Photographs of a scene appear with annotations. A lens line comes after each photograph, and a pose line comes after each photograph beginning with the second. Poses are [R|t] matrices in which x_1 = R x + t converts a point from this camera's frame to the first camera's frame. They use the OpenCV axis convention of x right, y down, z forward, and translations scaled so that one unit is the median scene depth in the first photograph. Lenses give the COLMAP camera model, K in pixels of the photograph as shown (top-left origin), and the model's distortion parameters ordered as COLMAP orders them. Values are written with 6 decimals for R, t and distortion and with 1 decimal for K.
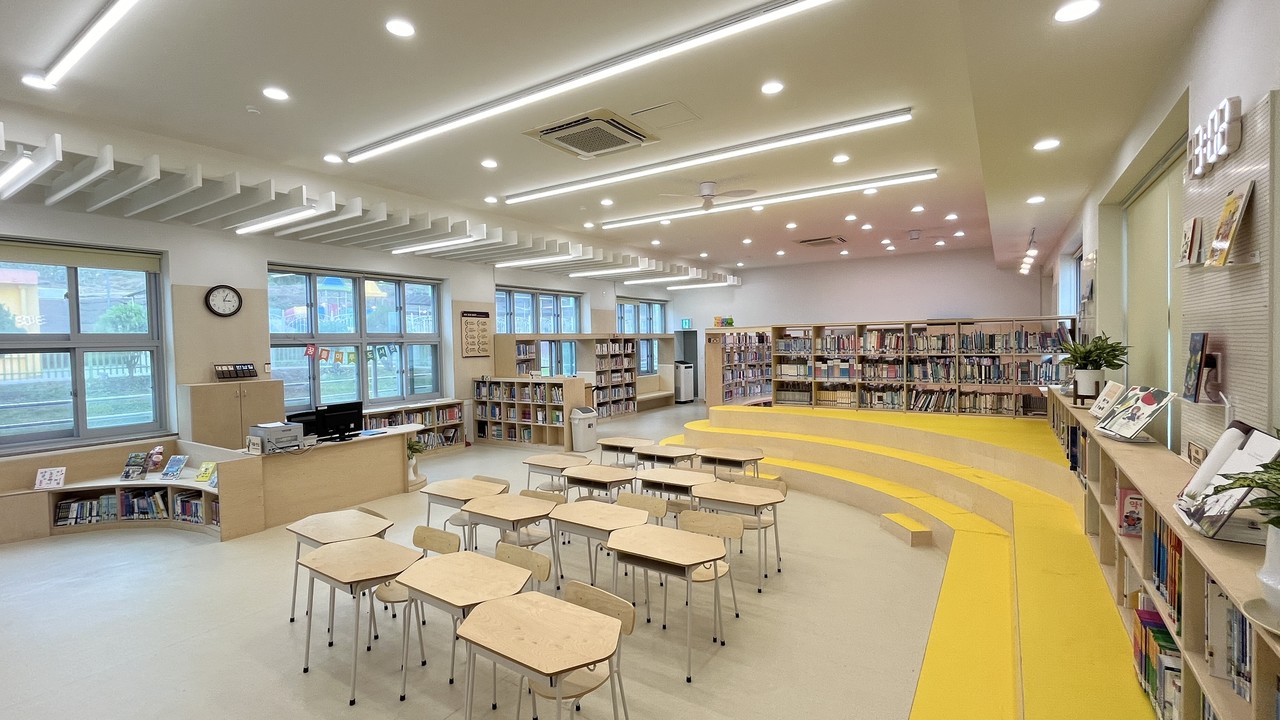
lens RADIAL K [[554.1, 0, 640.0], [0, 554.1, 360.0], [0, 0, 1]] dist [0.000004, -0.000007]
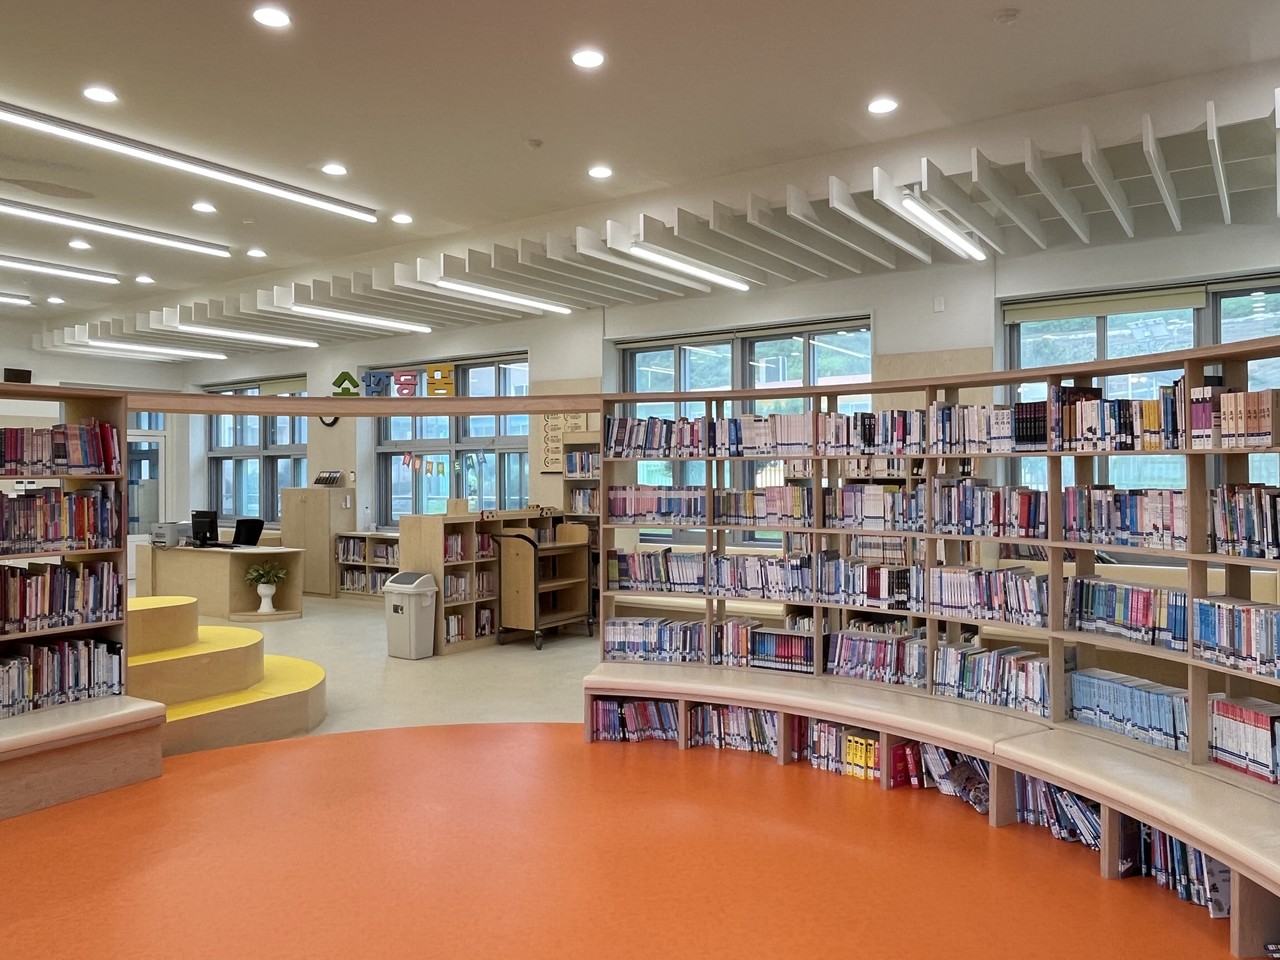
lens RADIAL K [[927.6, 0, 640.0], [0, 927.6, 480.0], [0, 0, 1]] dist [-0.000540, -0.000066]
pose [[-0.024272, 0.019988, -0.999506, 0.545609], [-0.036168, 0.999128, 0.020859, -0.017507], [0.999051, 0.036656, -0.023528, 0.876677]]
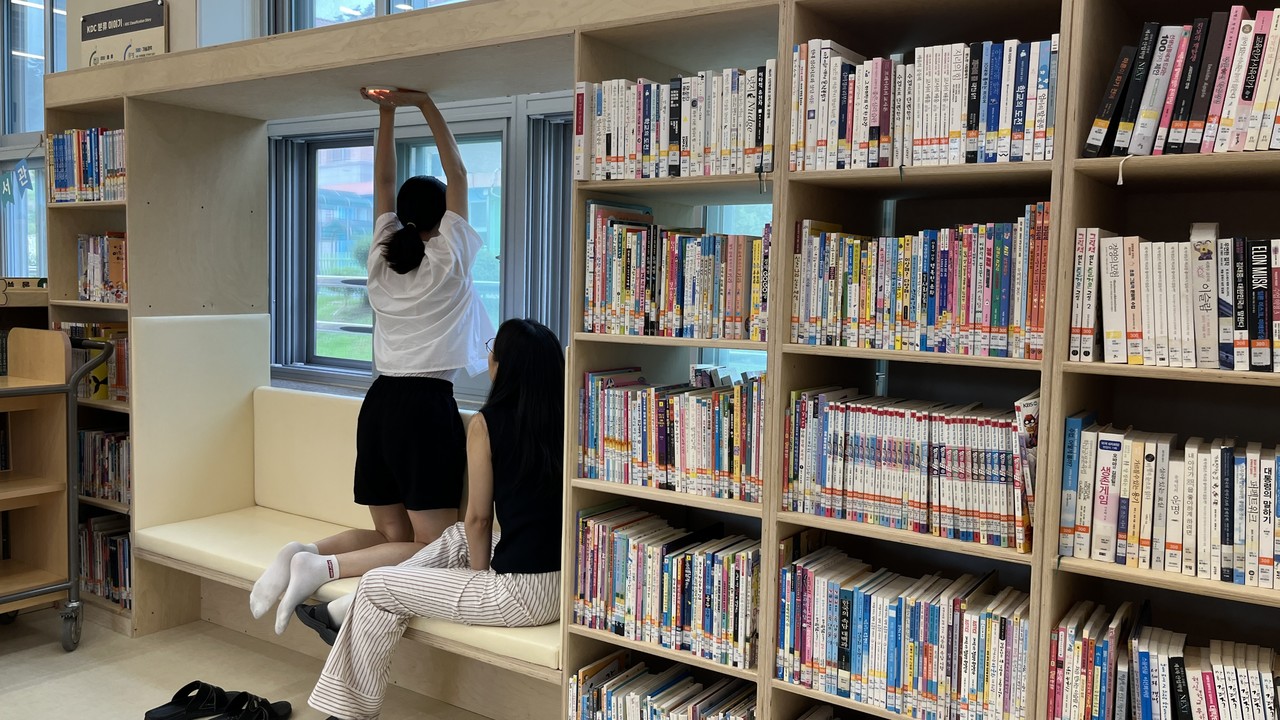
lens RADIAL K [[989.6, 0, 640.0], [0, 989.6, 360.0], [0, 0, 1]] dist [0.001721, 0.000710]
pose [[-0.000693, 0.098612, -0.995126, 0.108929], [-0.066130, 0.992943, 0.098442, 0.003888], [0.997811, 0.065876, 0.005833, 0.971235]]
